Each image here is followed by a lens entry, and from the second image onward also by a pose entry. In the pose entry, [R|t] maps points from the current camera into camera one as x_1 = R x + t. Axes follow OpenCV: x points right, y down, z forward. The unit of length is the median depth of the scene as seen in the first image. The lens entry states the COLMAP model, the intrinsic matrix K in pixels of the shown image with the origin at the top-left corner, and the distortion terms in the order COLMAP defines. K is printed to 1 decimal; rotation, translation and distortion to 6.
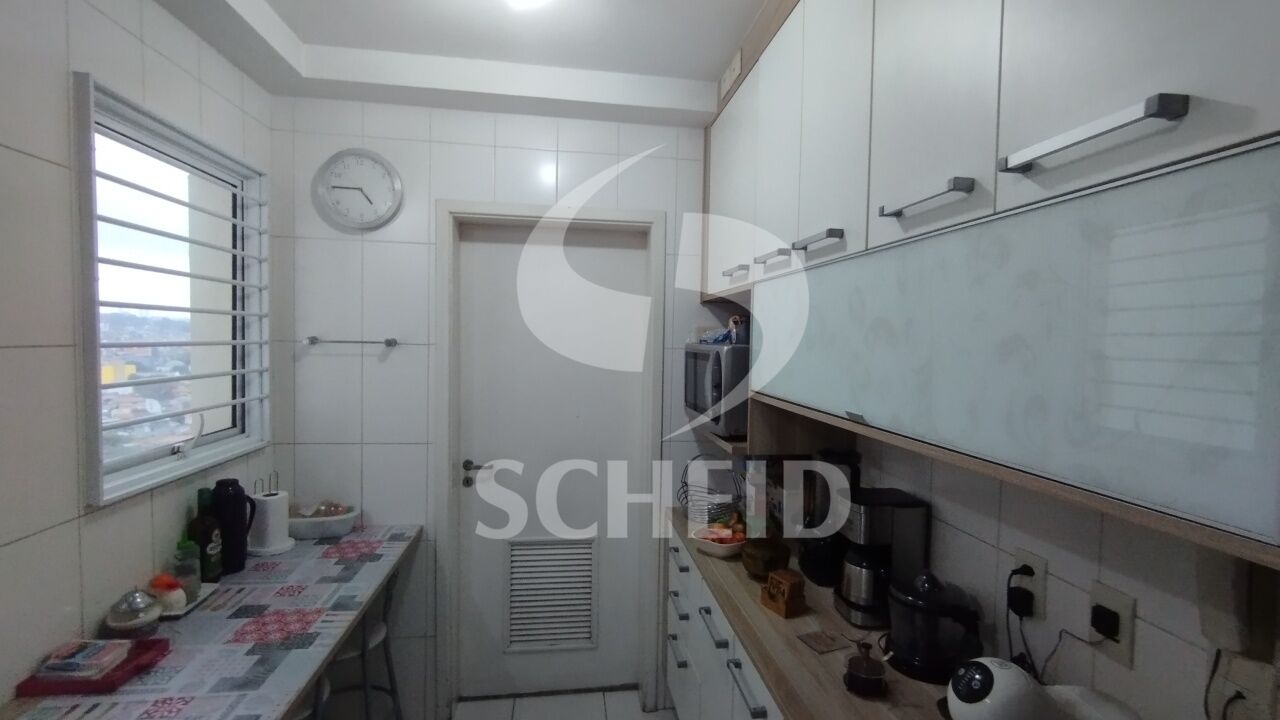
lens RADIAL K [[595.0, 0, 659.5], [0, 595.0, 366.6], [0, 0, 1]] dist [-0.002864, -0.001007]
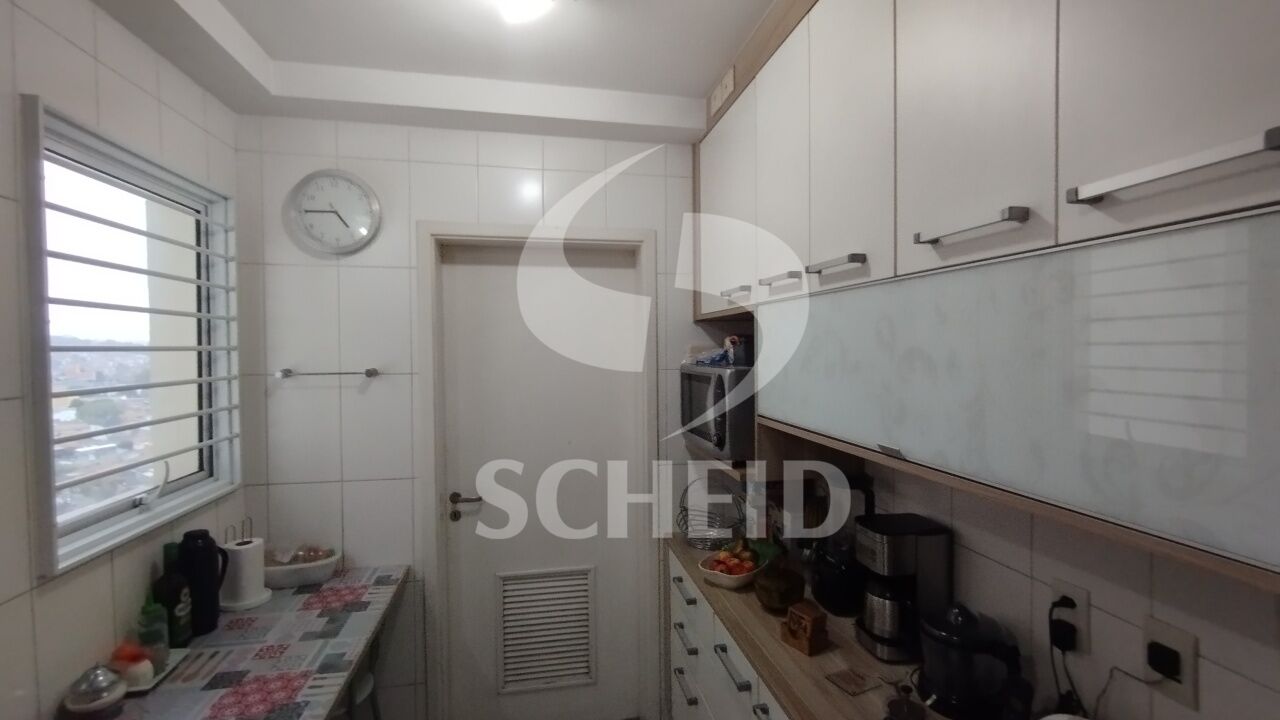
lens RADIAL K [[591.0, 0, 661.5], [0, 591.0, 362.8], [0, 0, 1]] dist [0.003231, -0.005470]
pose [[0.997962, -0.028085, 0.057294, -0.059859], [0.029201, 0.999398, -0.018735, -0.033802], [-0.056733, 0.020370, 0.998182, 0.046710]]
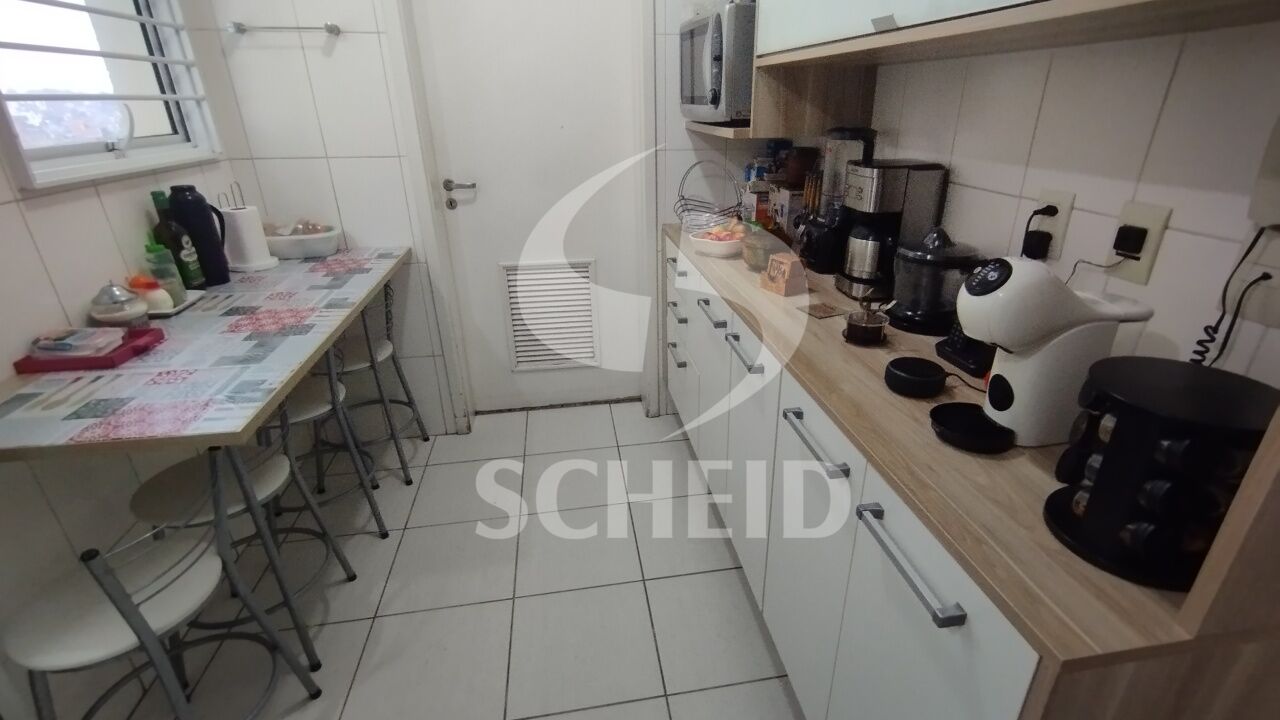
lens RADIAL K [[593.7, 0, 663.6], [0, 593.7, 373.4], [0, 0, 1]] dist [-0.004112, -0.000644]
pose [[0.999525, -0.030724, 0.002502, 0.003448], [0.027585, 0.927739, 0.372208, 0.151048], [-0.013756, -0.371962, 0.928146, 0.037633]]
